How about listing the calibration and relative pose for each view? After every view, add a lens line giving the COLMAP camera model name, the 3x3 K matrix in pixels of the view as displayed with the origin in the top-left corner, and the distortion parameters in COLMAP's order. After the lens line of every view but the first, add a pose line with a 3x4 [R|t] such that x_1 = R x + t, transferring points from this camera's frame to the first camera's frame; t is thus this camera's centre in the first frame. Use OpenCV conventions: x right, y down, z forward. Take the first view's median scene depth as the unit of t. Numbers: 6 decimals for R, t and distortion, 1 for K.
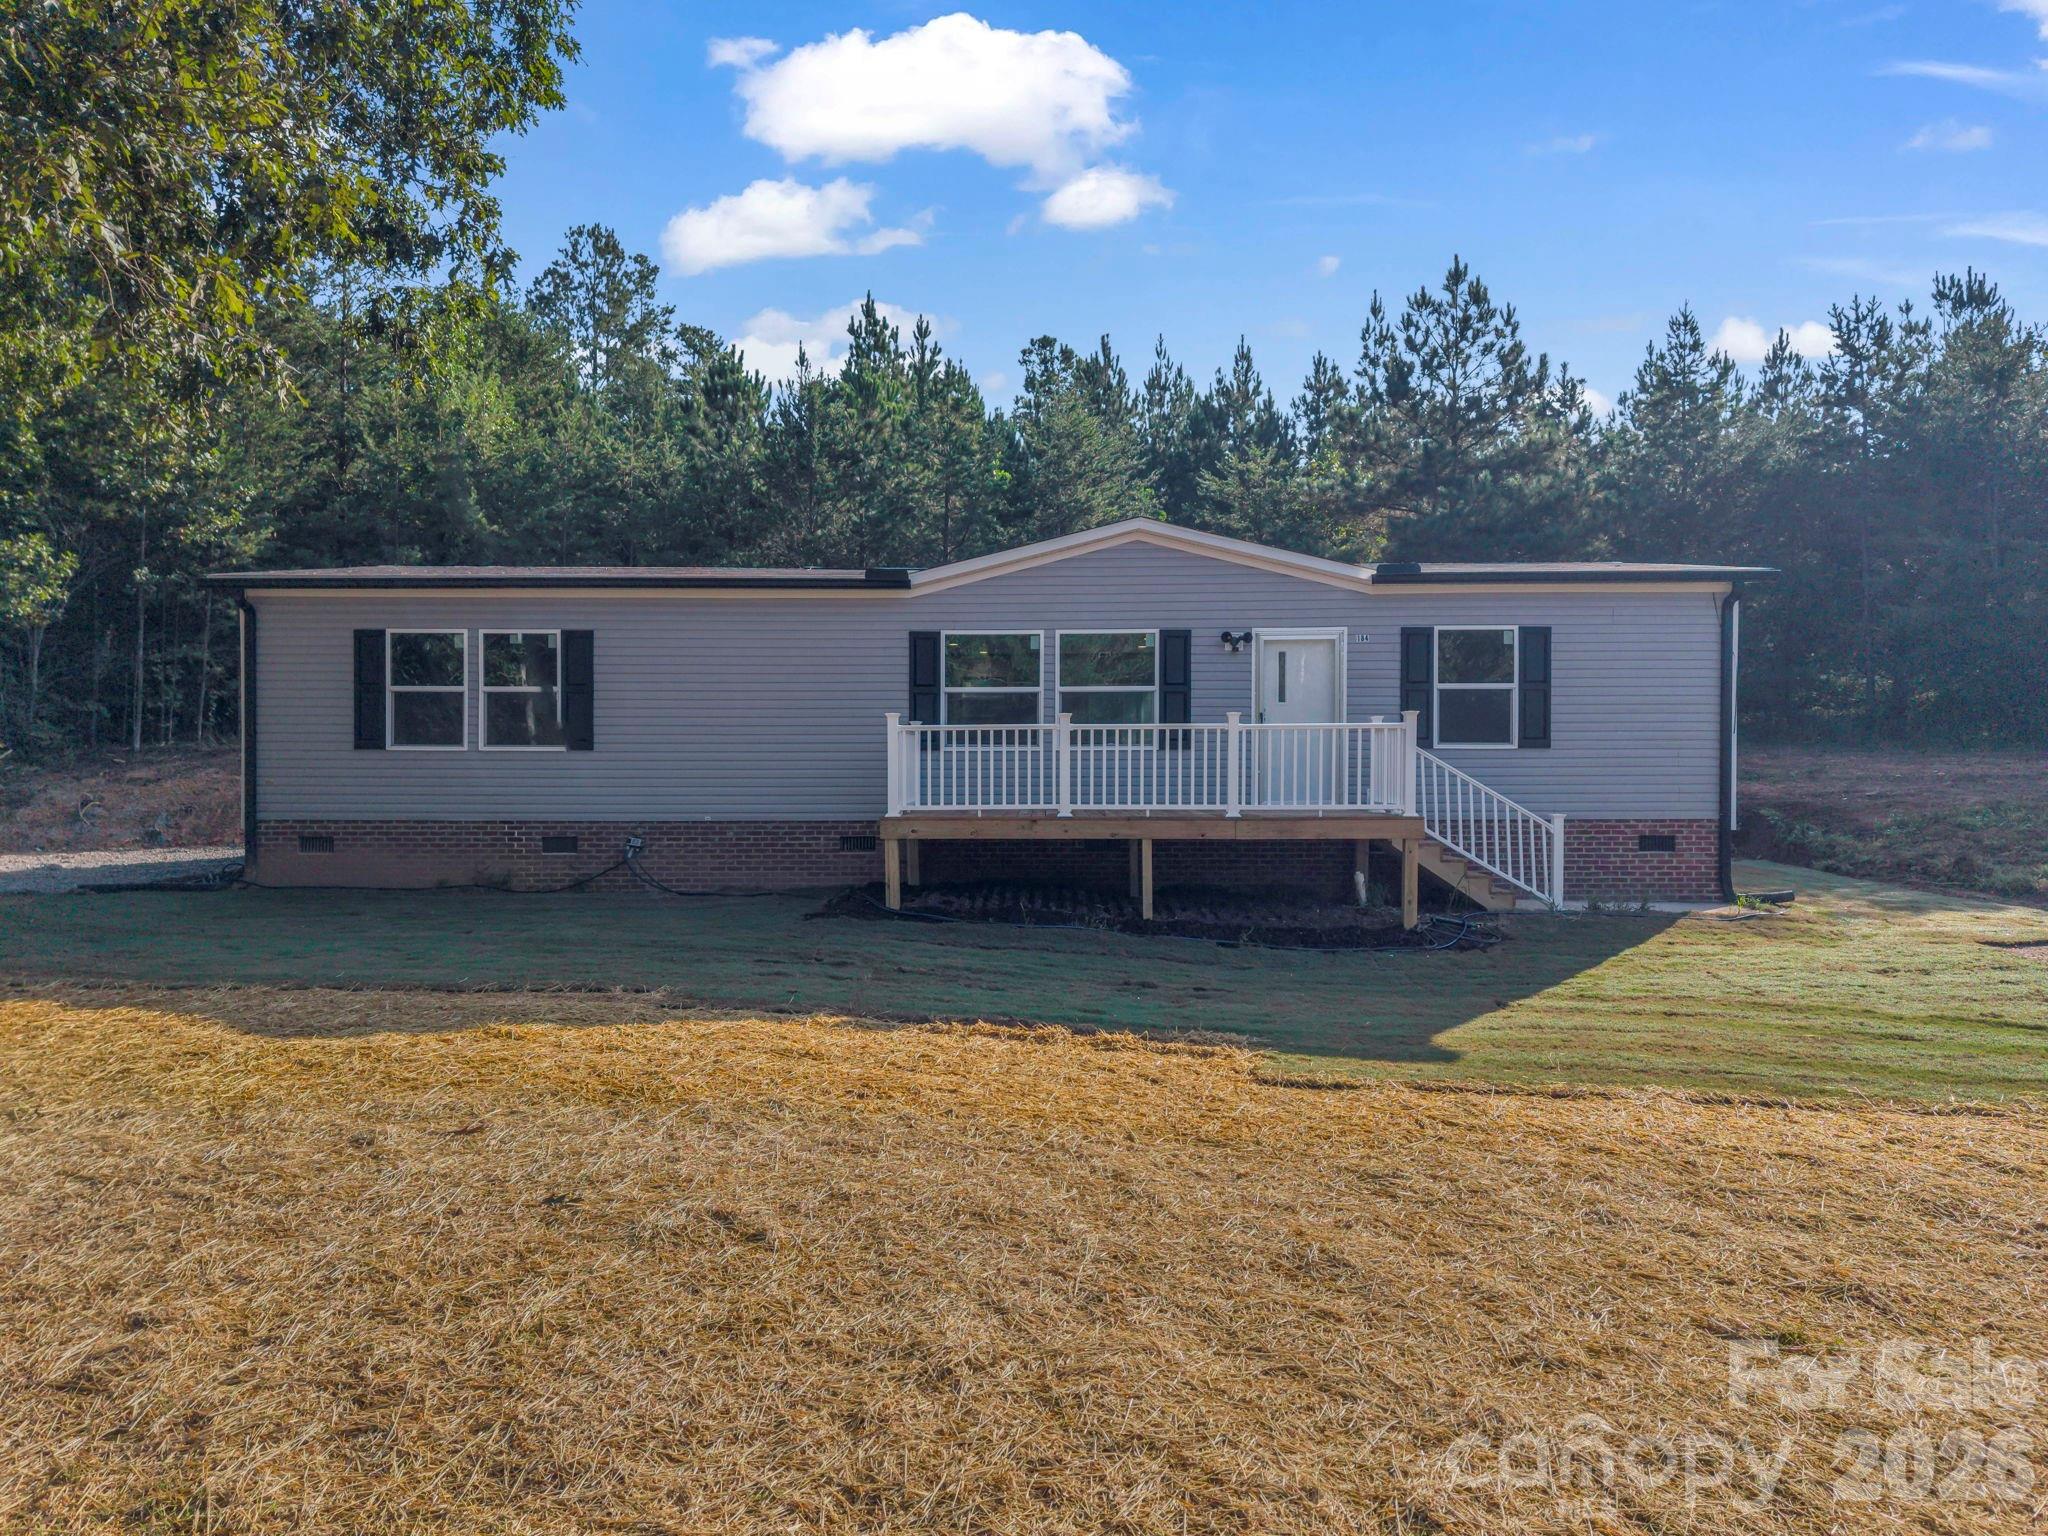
lens RADIAL K [[999.9, 0, 1024.0], [0, 999.9, 768.0], [0, 0, 1]] dist [-0.011602, 0.001113]
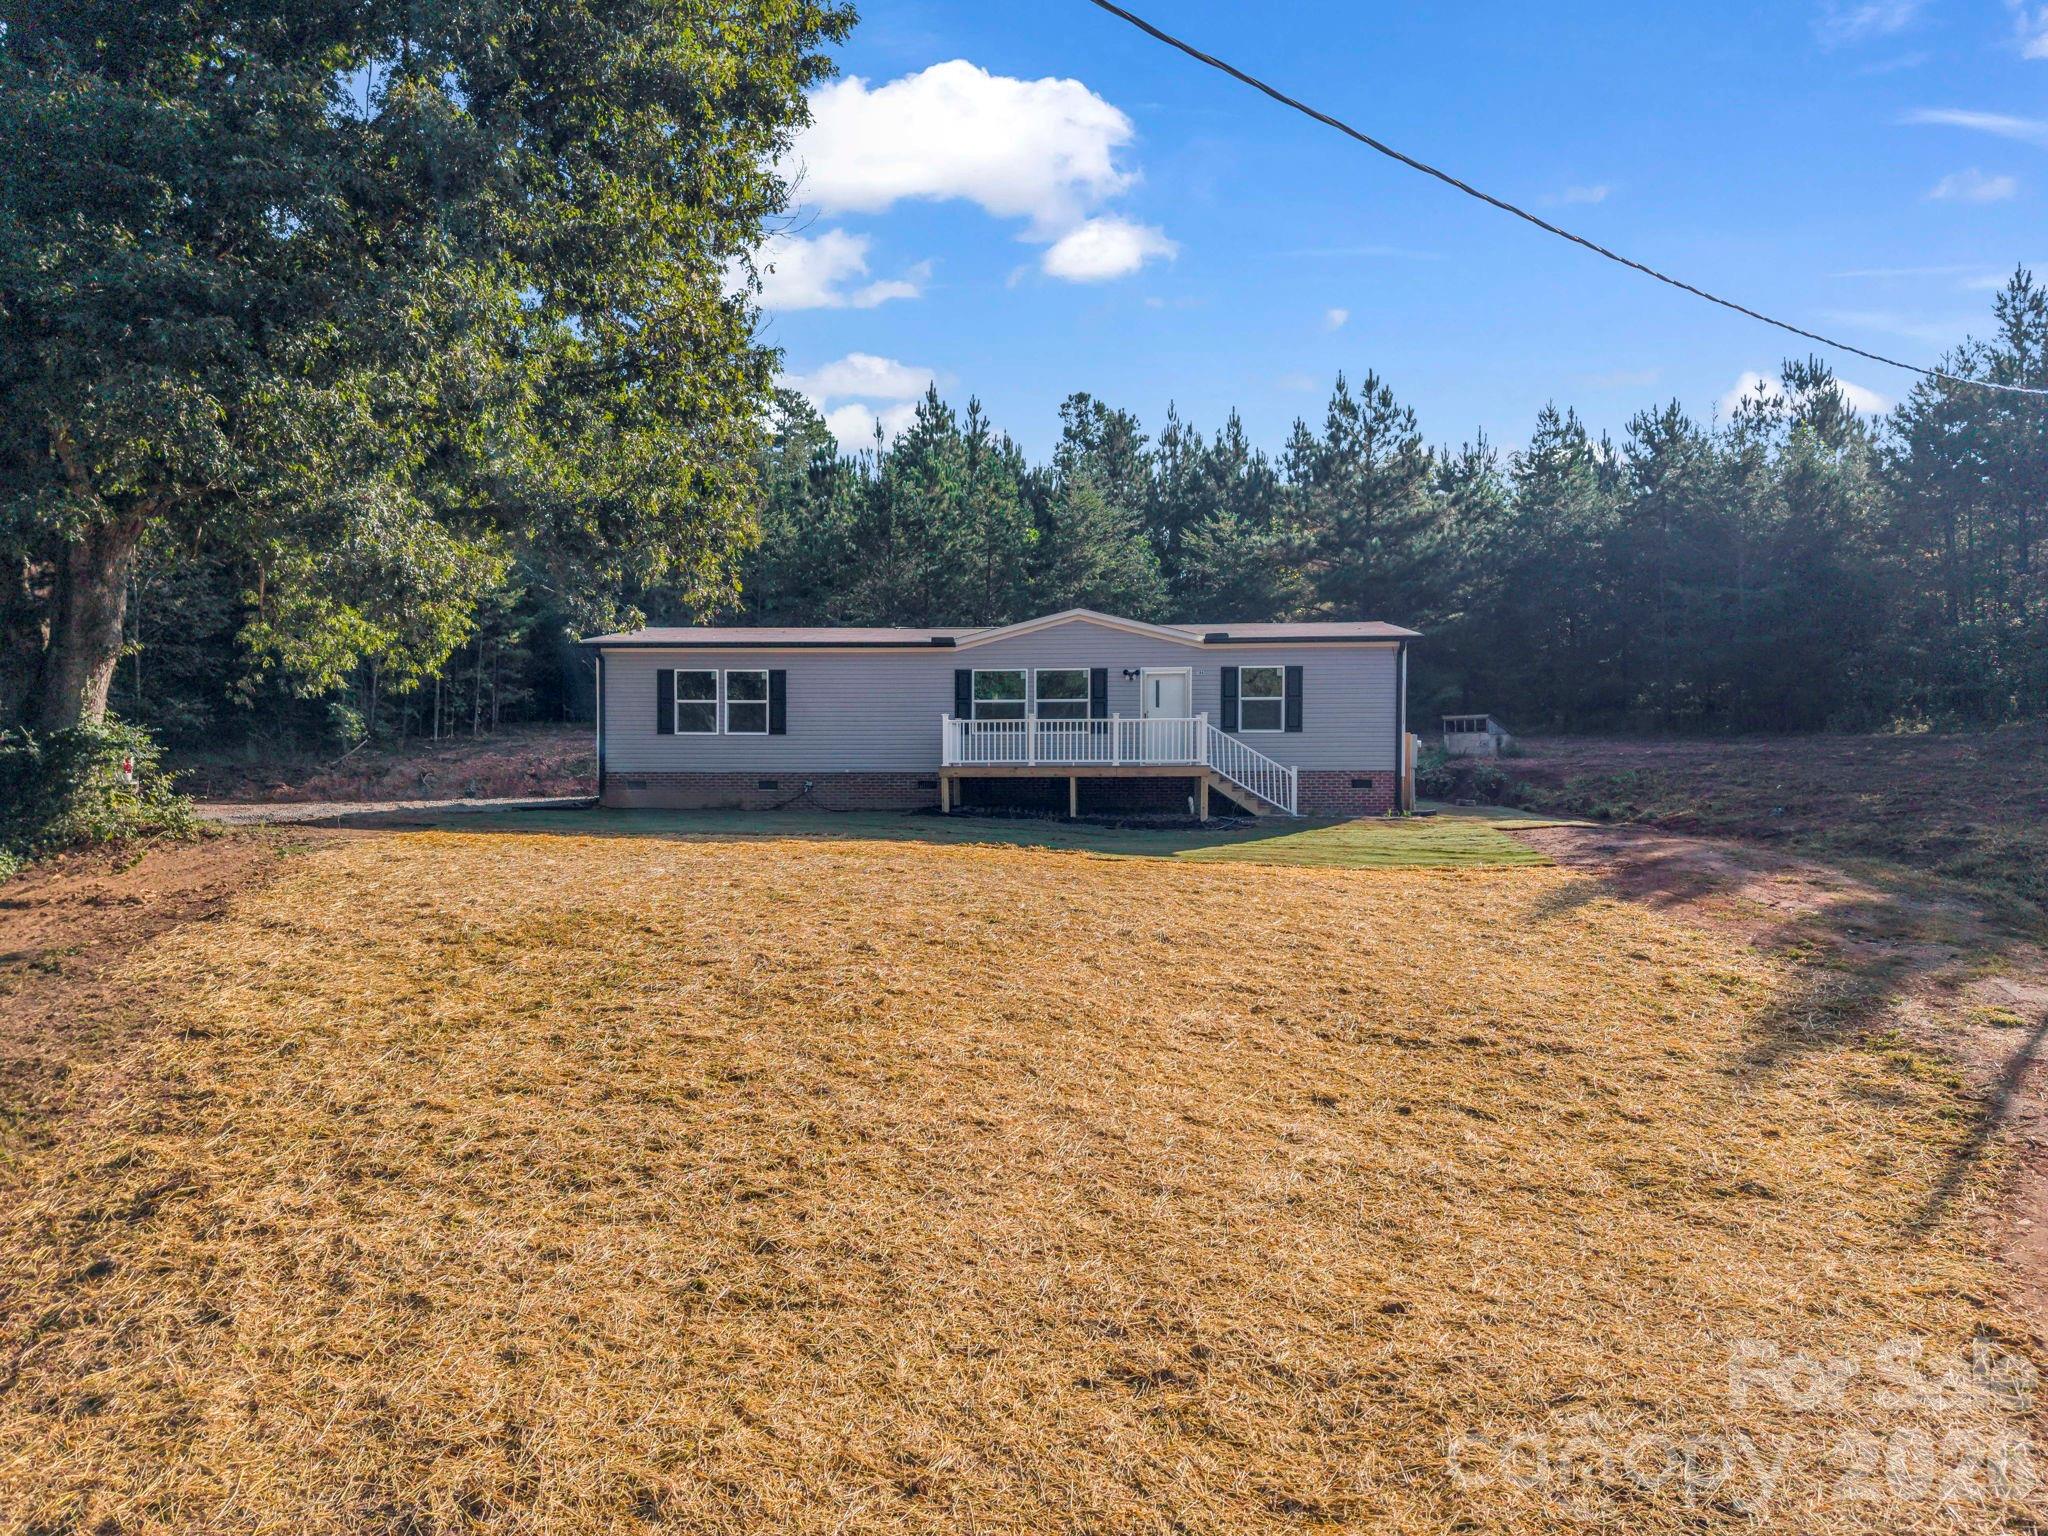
lens RADIAL K [[999.9, 0, 1024.0], [0, 999.9, 768.0], [0, 0, 1]] dist [-0.011602, 0.001113]
pose [[0.998178, 0.000919, -0.060327, 0.054803], [-0.001042, 0.999997, -0.001997, 0.021424], [0.060325, 0.002056, 0.998177, -0.369653]]
